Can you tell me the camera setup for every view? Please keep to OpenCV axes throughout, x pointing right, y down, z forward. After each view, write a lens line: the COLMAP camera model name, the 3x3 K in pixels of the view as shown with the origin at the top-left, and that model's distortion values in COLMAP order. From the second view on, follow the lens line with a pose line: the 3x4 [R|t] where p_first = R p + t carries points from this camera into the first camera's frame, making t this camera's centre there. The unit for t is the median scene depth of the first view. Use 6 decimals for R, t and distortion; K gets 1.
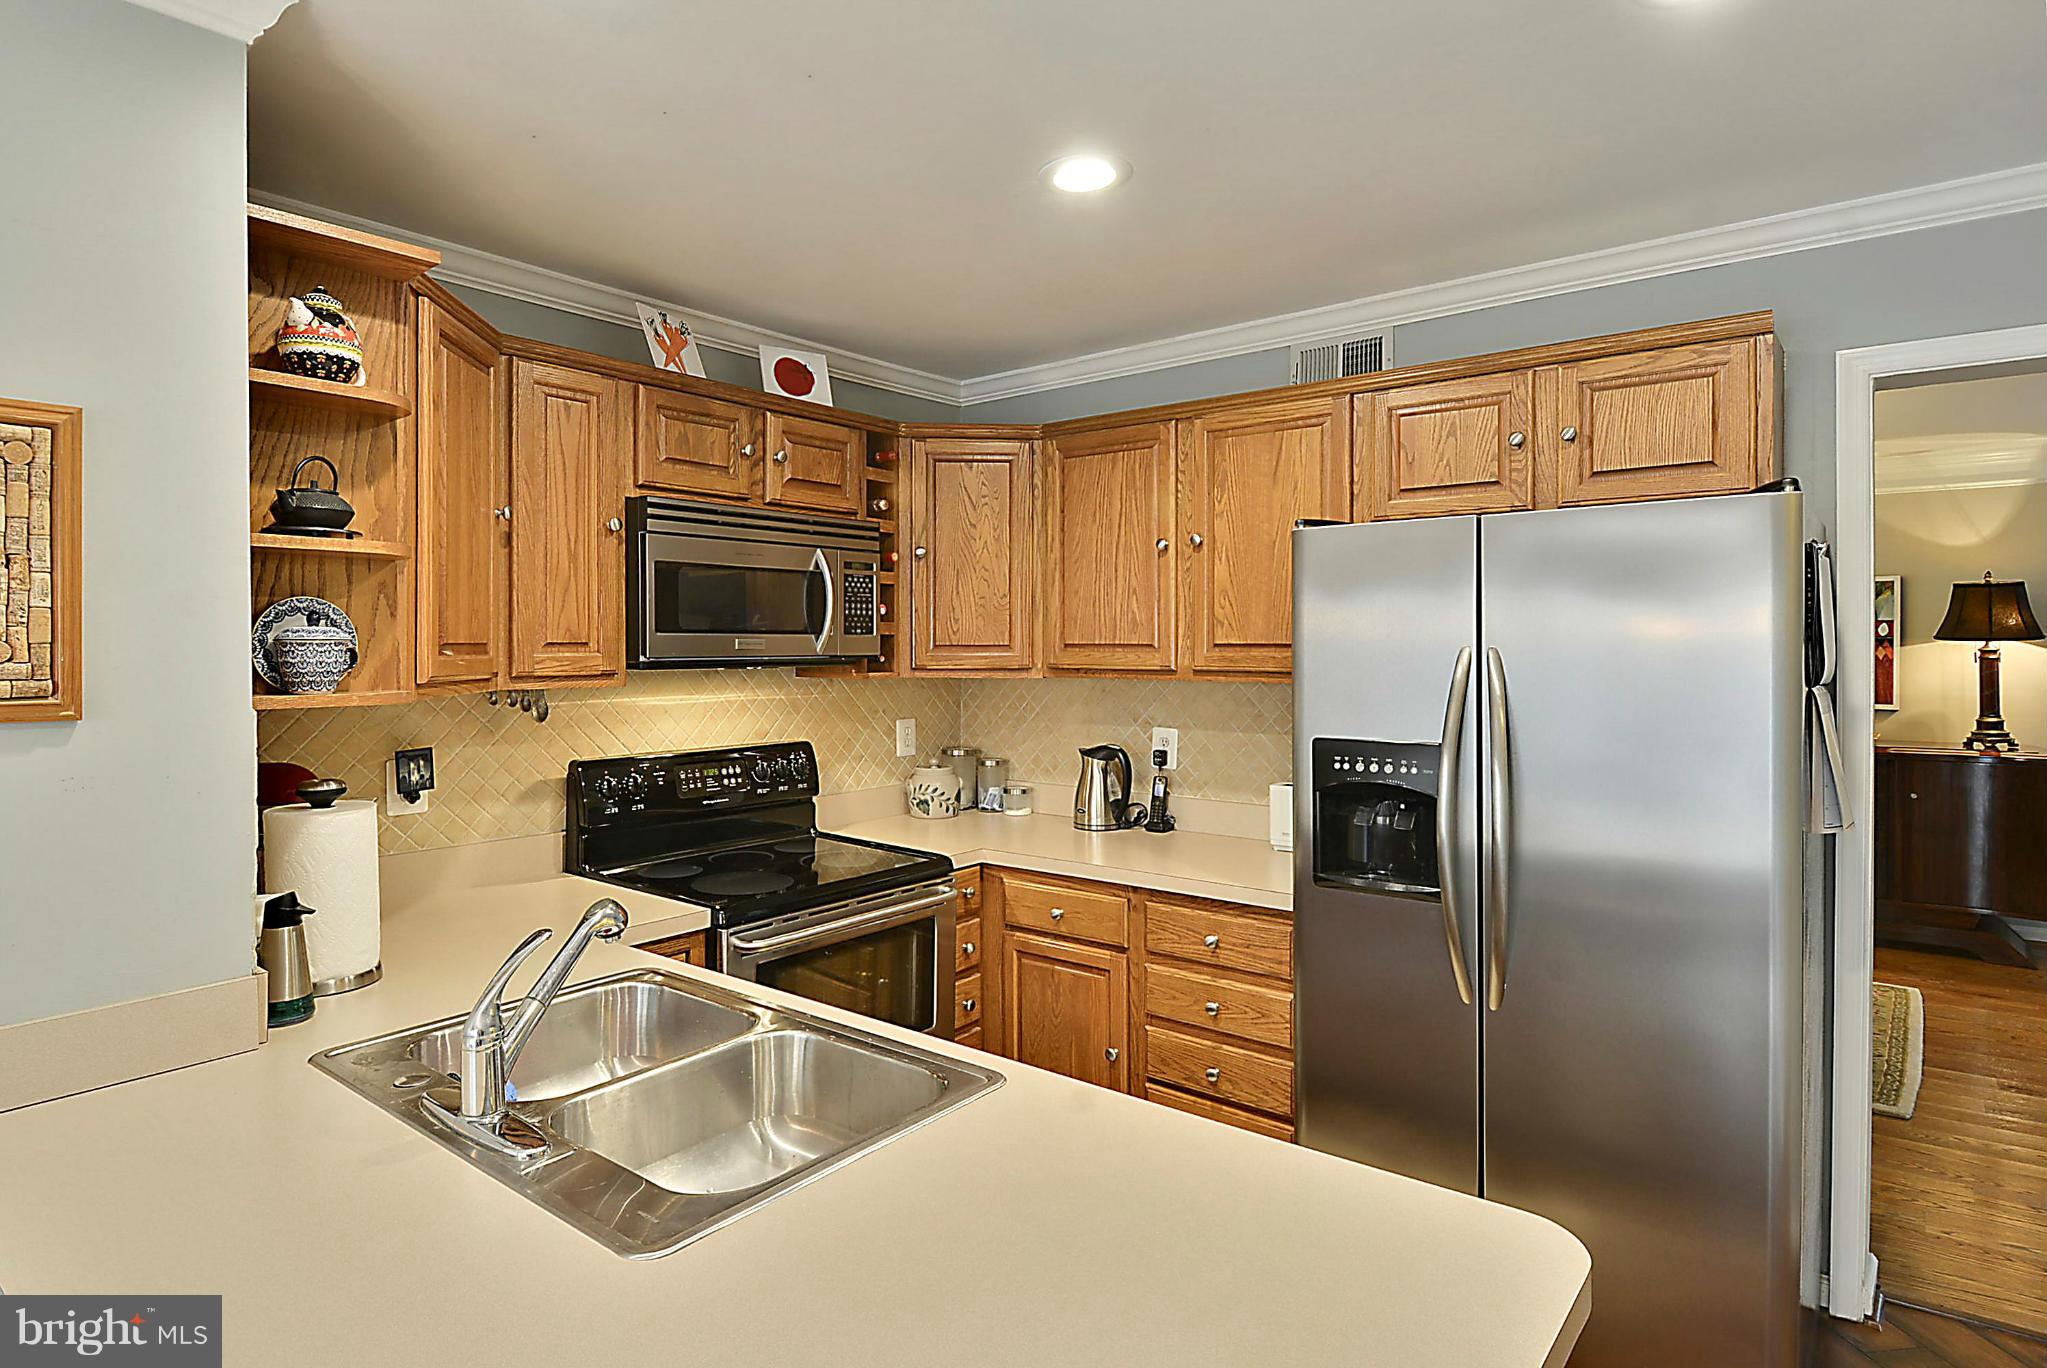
lens RADIAL K [[1080.3, 0, 994.7], [0, 1080.3, 657.8], [0, 0, 1]] dist [-0.005673, -0.000105]
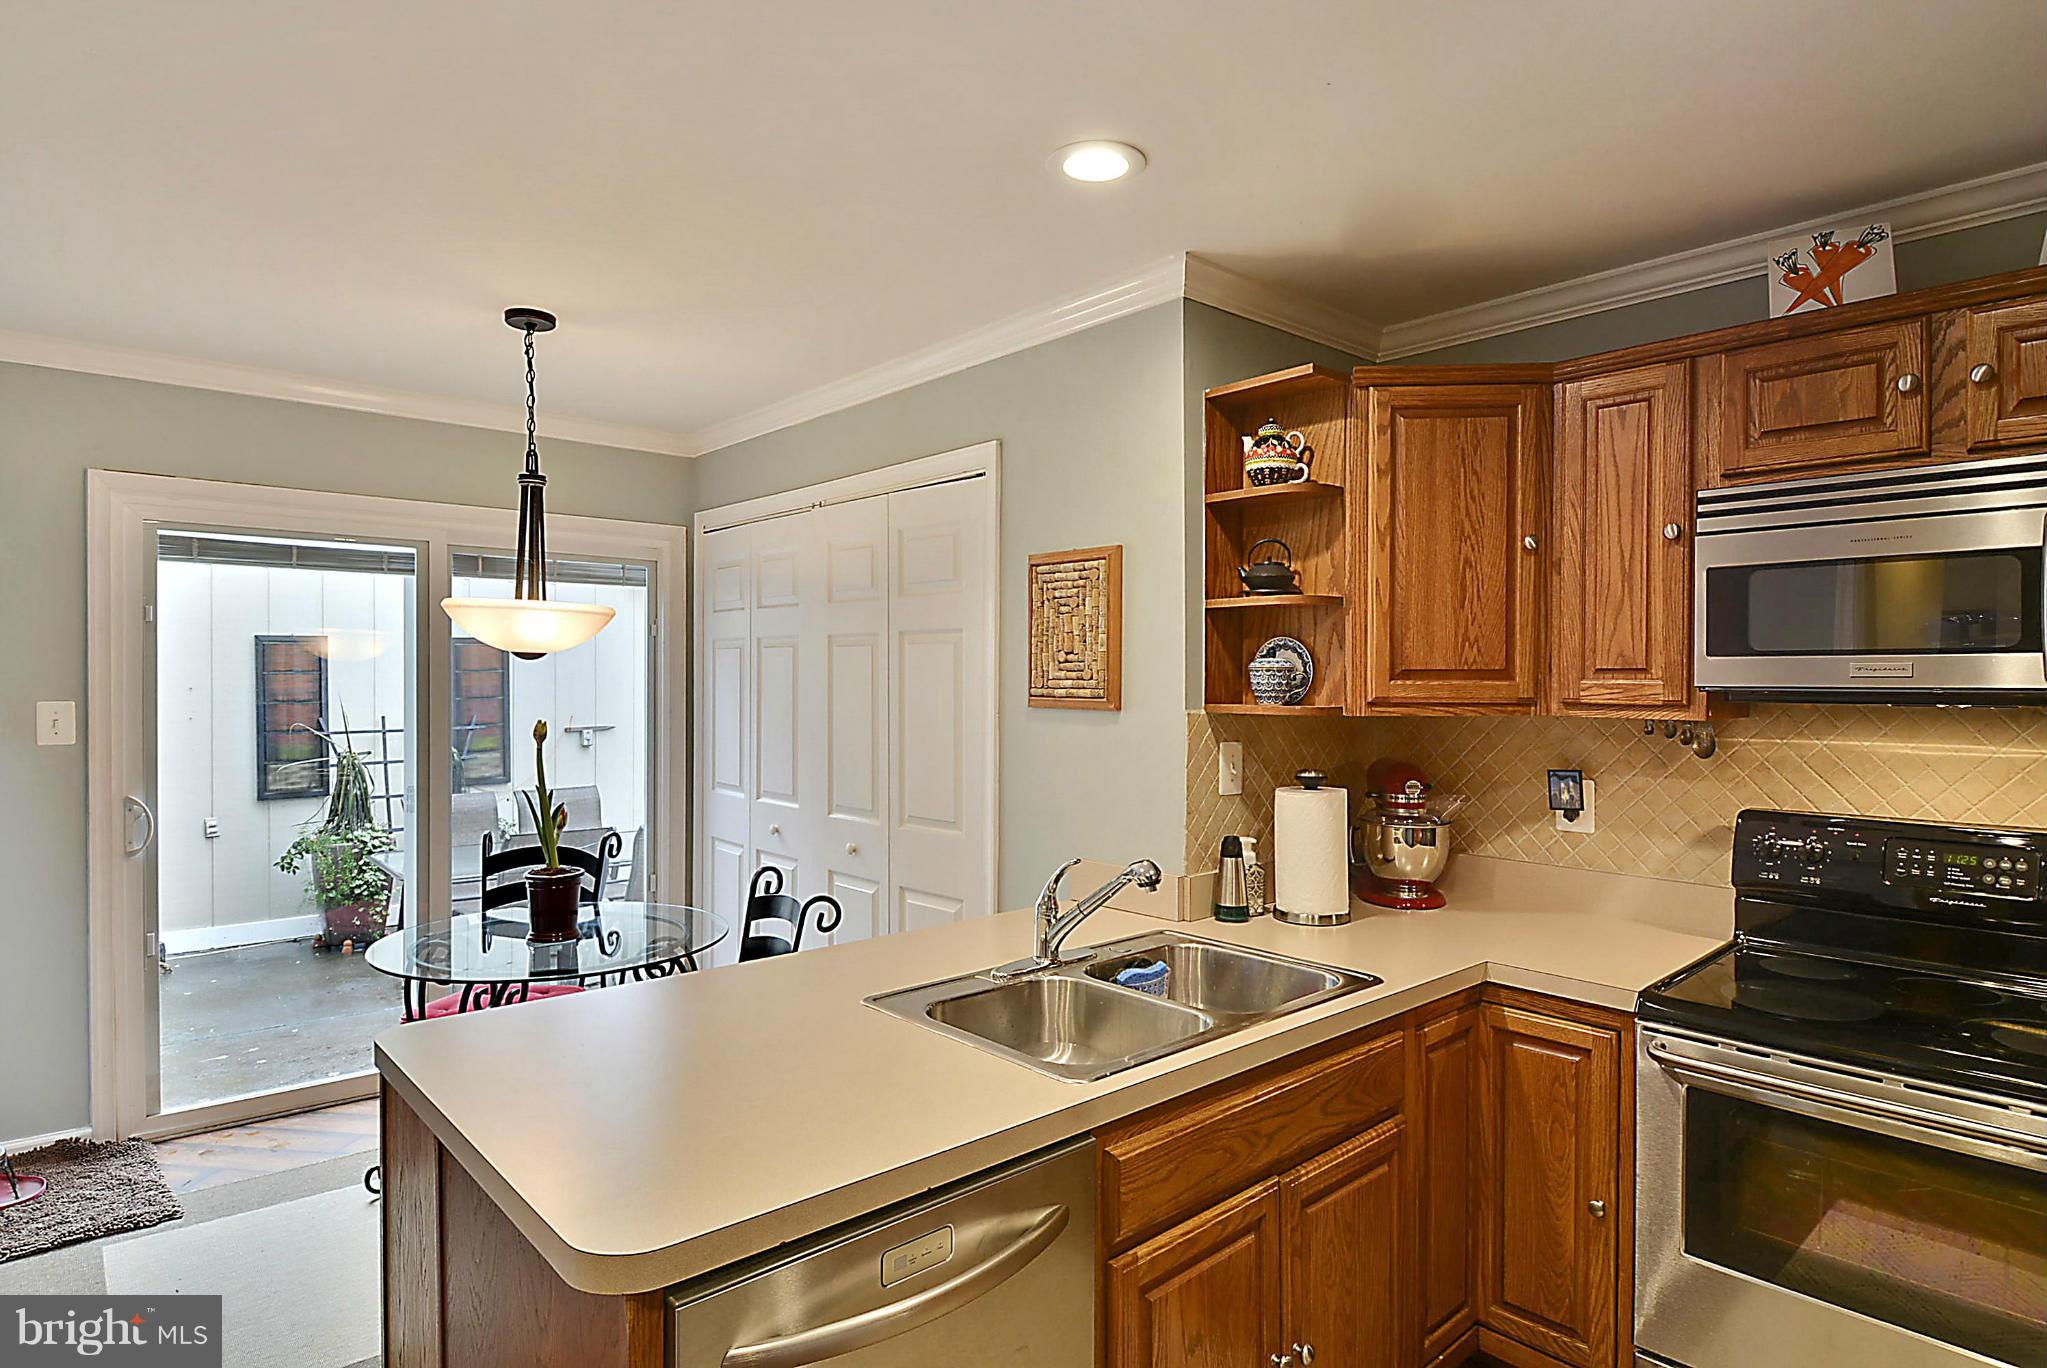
lens RADIAL K [[1080.3, 0, 1011.9], [0, 1080.3, 689.6], [0, 0, 1]] dist [-0.005673, -0.000105]
pose [[-0.145183, 0.014554, -0.989298, 0.572552], [-0.013143, 0.999775, 0.016637, -0.004540], [0.989317, 0.015418, -0.144959, 0.597963]]
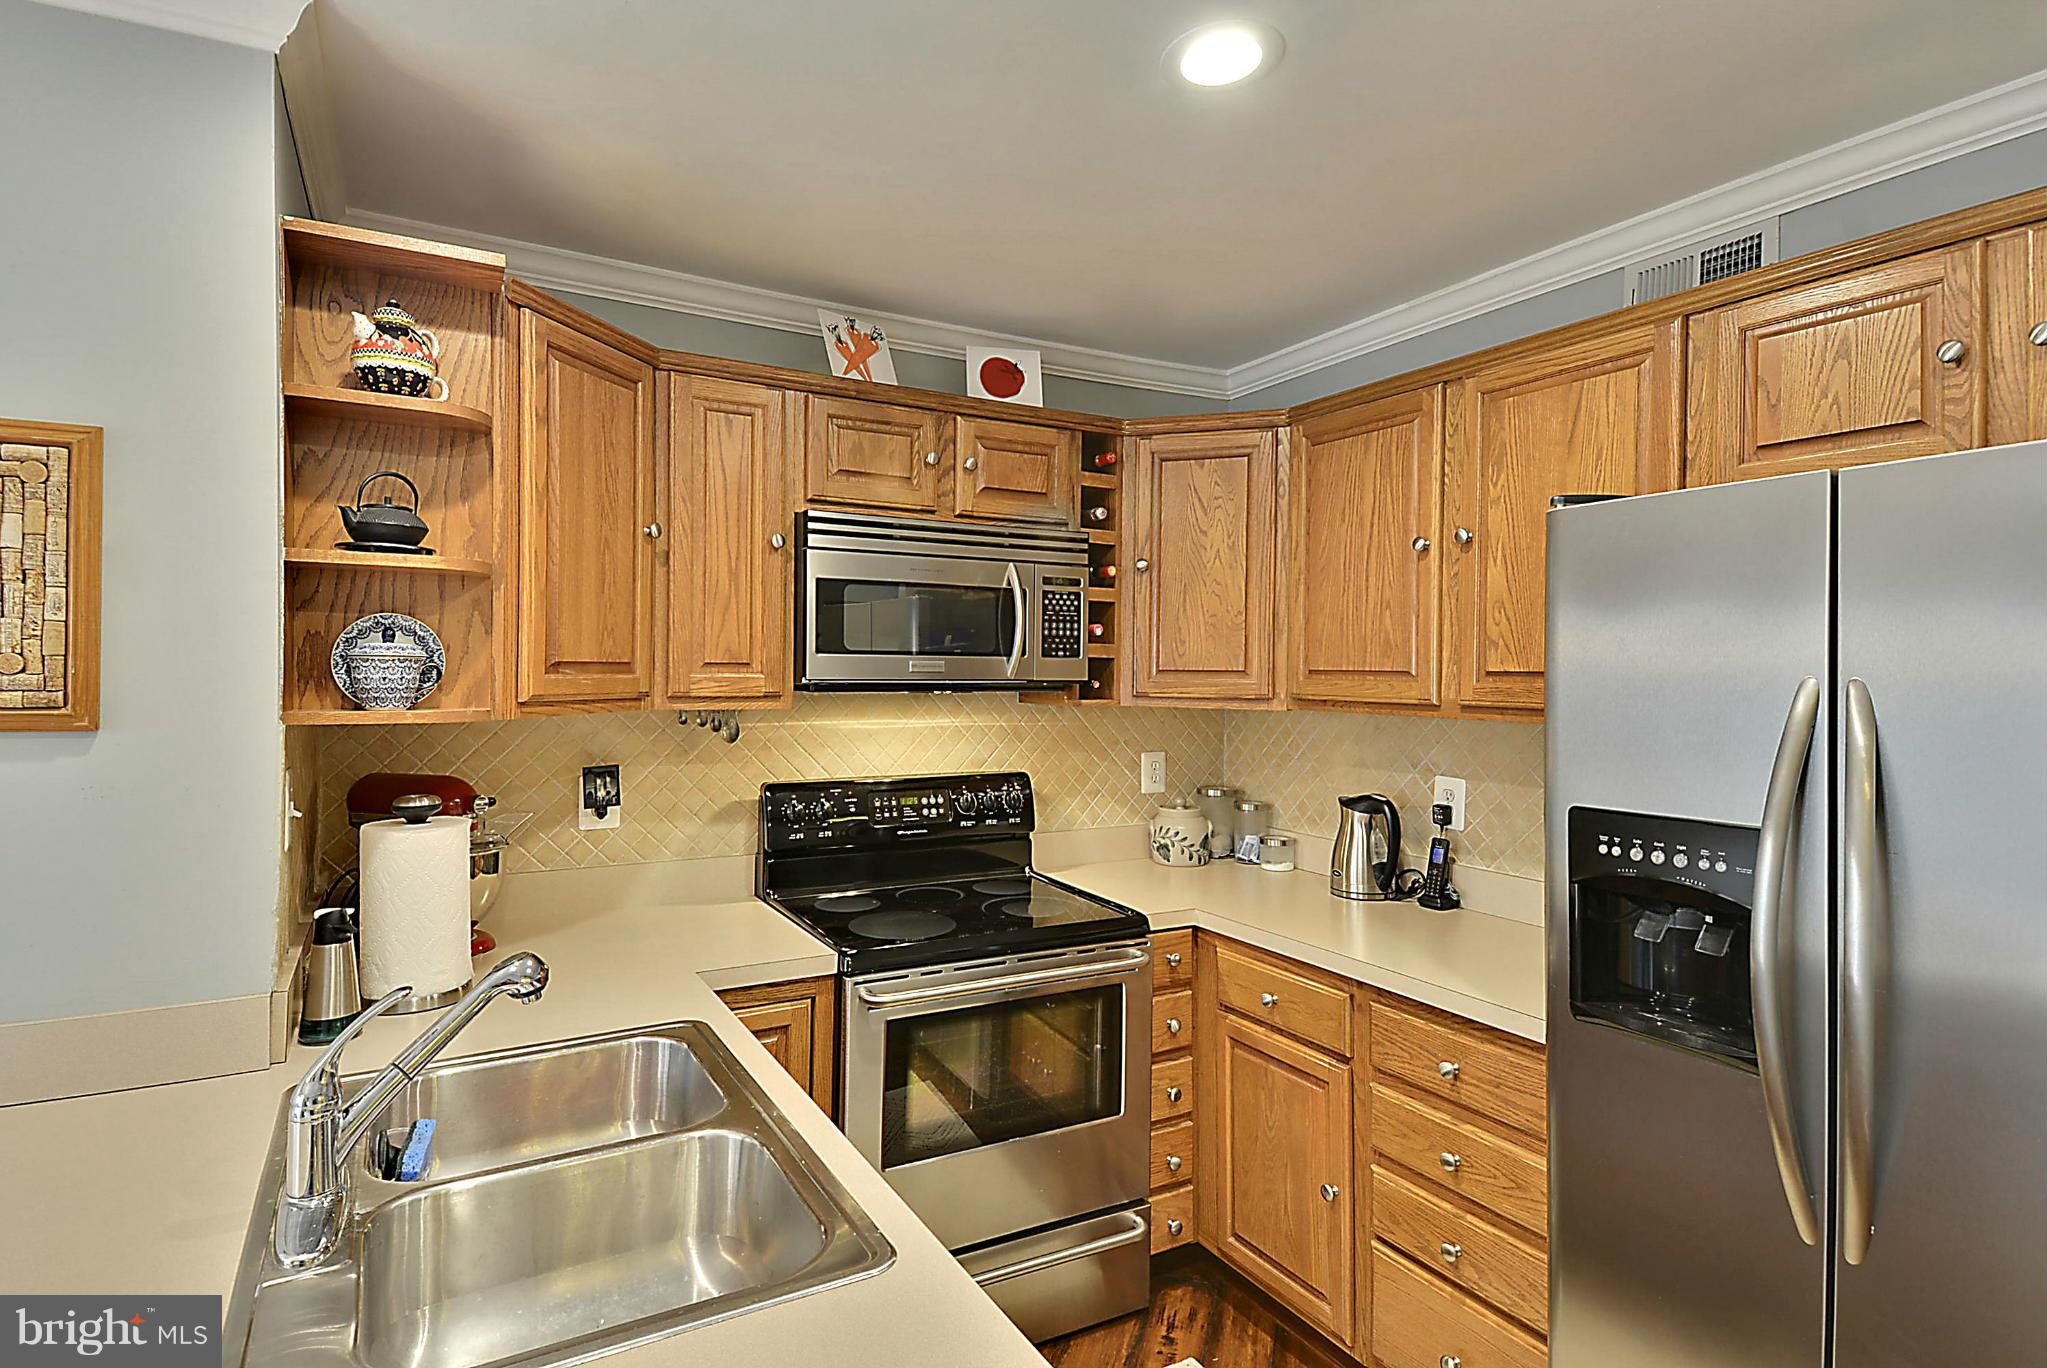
lens RADIAL K [[1058.8, 0, 1009.6], [0, 1058.8, 672.9], [0, 0, 1]] dist [0.050345, -0.018559]
pose [[0.930363, 0.010611, -0.366486, 0.186815], [-0.014526, 0.999863, -0.007928, -0.000890], [0.366351, 0.012699, 0.930390, 0.193907]]
